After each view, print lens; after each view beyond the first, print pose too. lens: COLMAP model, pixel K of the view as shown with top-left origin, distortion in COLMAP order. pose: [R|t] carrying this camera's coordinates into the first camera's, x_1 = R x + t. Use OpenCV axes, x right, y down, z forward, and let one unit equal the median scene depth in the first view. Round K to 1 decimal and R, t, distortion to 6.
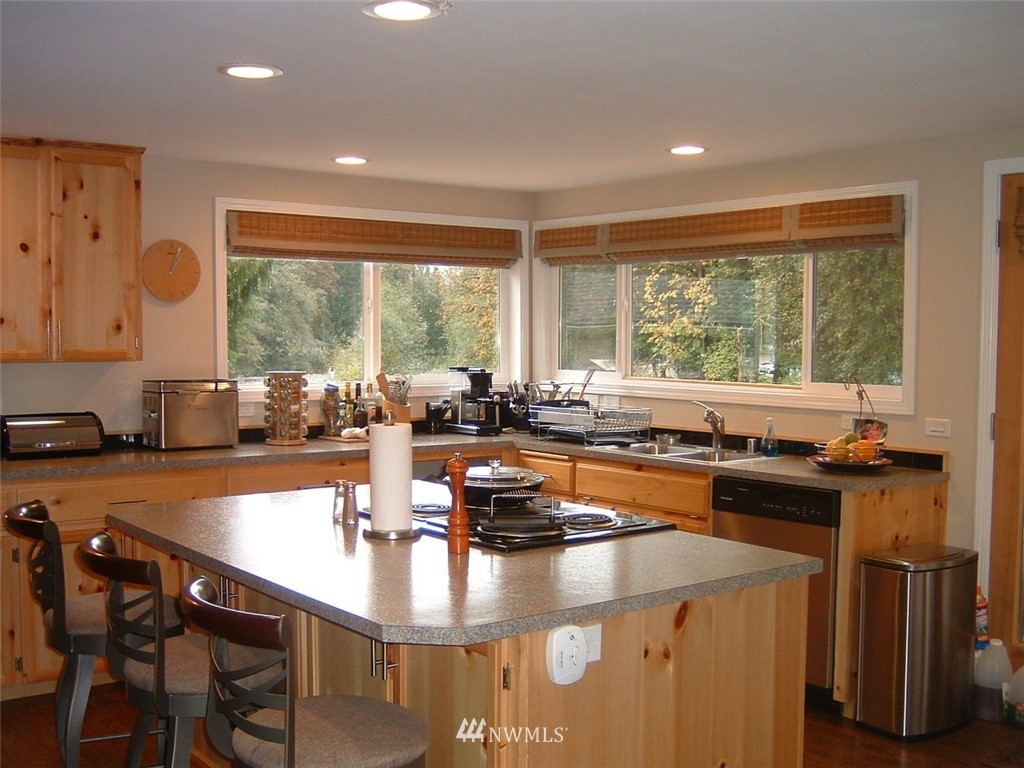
lens RADIAL K [[1147.0, 0, 513.6], [0, 1147.0, 405.1], [0, 0, 1]] dist [-0.109825, 0.098246]
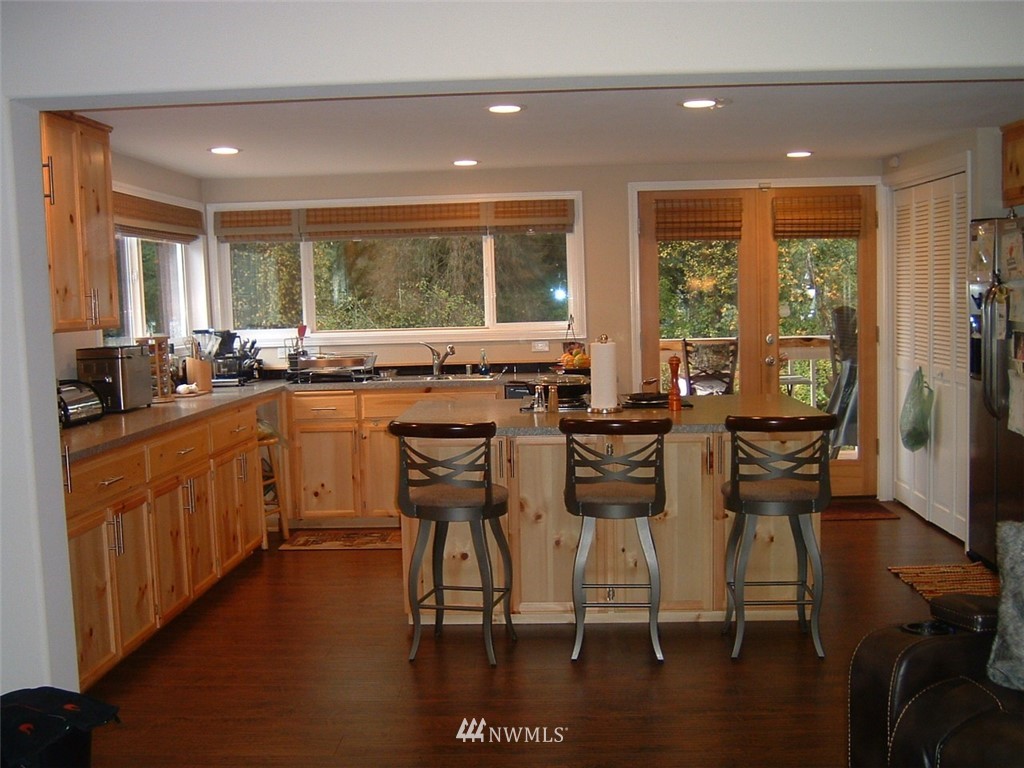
lens RADIAL K [[1147.0, 0, 513.6], [0, 1147.0, 405.1], [0, 0, 1]] dist [-0.109825, 0.098246]
pose [[0.647926, -0.095575, 0.755683, -0.849269], [0.080129, 0.995144, 0.057158, 0.001856], [-0.757477, 0.023518, 0.652438, 0.023791]]
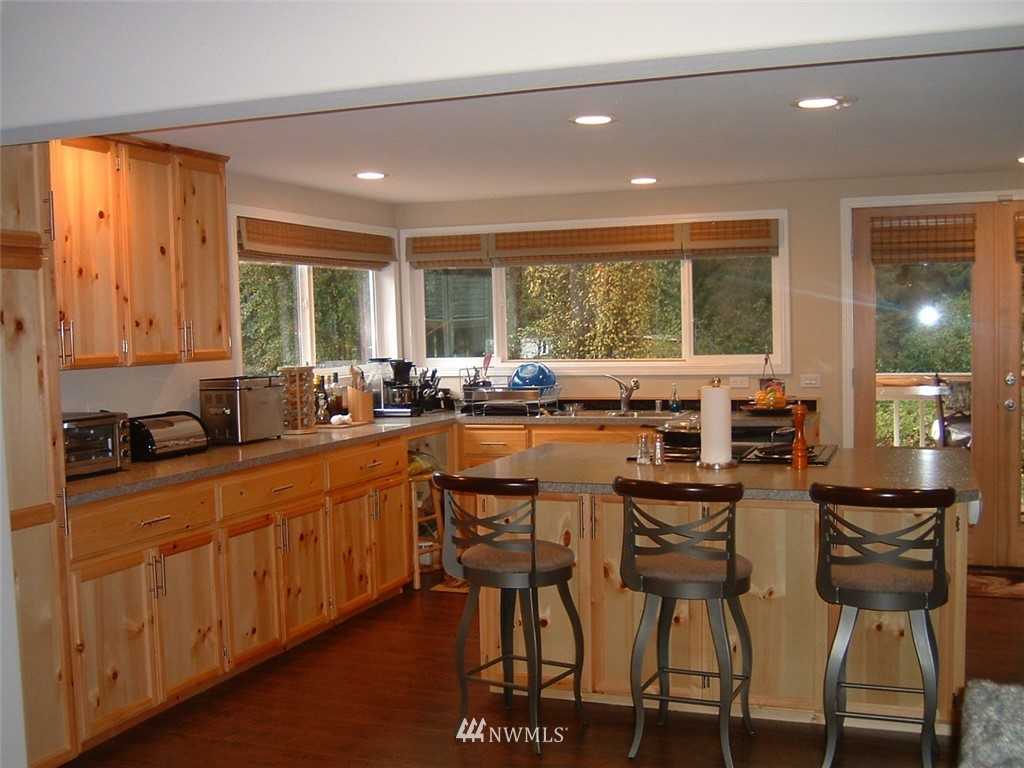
lens RADIAL K [[1147.0, 0, 513.6], [0, 1147.0, 405.1], [0, 0, 1]] dist [-0.109825, 0.098246]
pose [[0.850652, -0.062403, 0.522012, -0.623477], [0.061813, 0.997915, 0.018565, -0.000171], [-0.522082, 0.016475, 0.852736, -0.033880]]
